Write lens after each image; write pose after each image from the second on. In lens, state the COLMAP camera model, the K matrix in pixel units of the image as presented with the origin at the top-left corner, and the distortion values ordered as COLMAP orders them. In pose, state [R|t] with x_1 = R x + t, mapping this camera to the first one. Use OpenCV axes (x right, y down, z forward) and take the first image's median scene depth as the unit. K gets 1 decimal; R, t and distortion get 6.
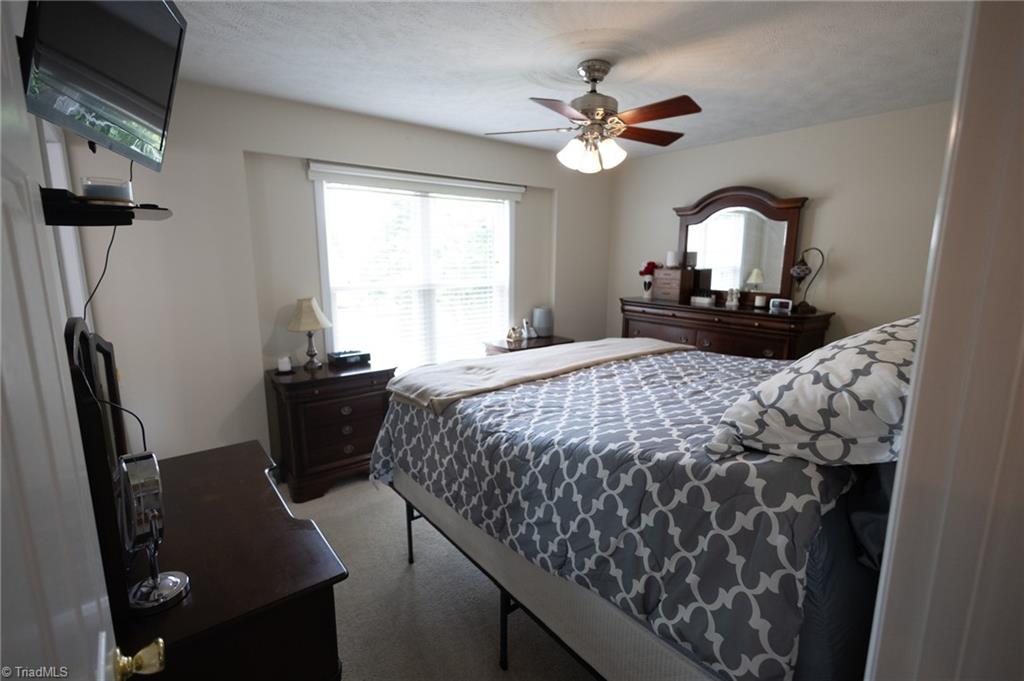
lens RADIAL K [[475.4, 0, 512.0], [0, 475.4, 340.5], [0, 0, 1]] dist [0.010835, -0.000276]
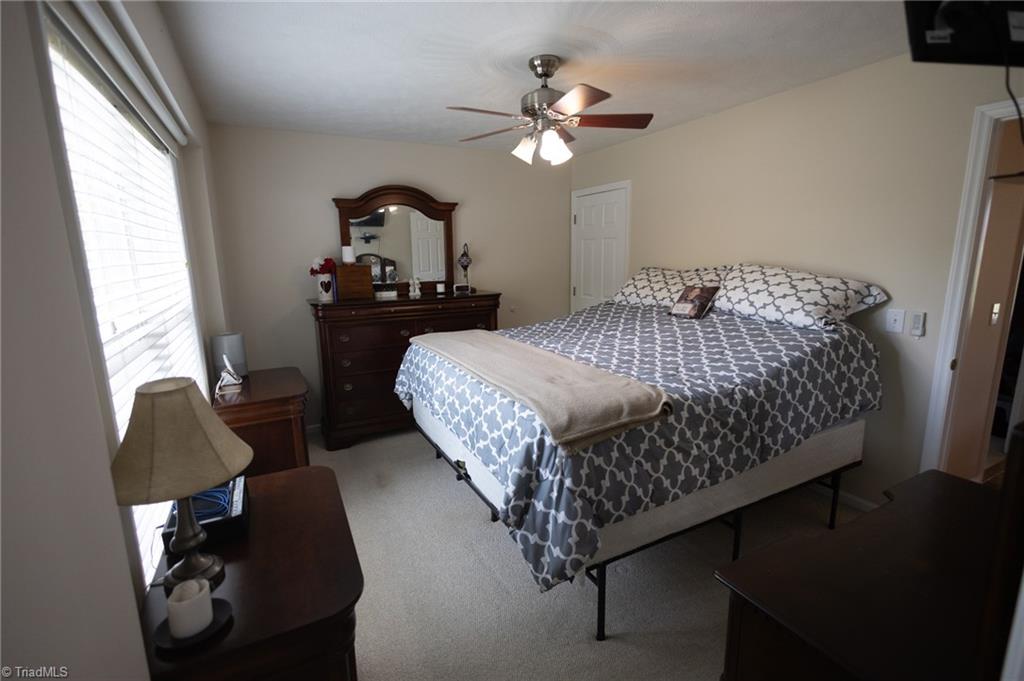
lens RADIAL K [[475.4, 0, 512.0], [0, 475.4, 340.5], [0, 0, 1]] dist [0.010835, -0.000276]
pose [[0.207947, -0.191545, 0.959202, -0.607900], [0.194013, 0.969232, 0.151488, -0.104096], [-0.958706, 0.154597, 0.238711, 0.596057]]
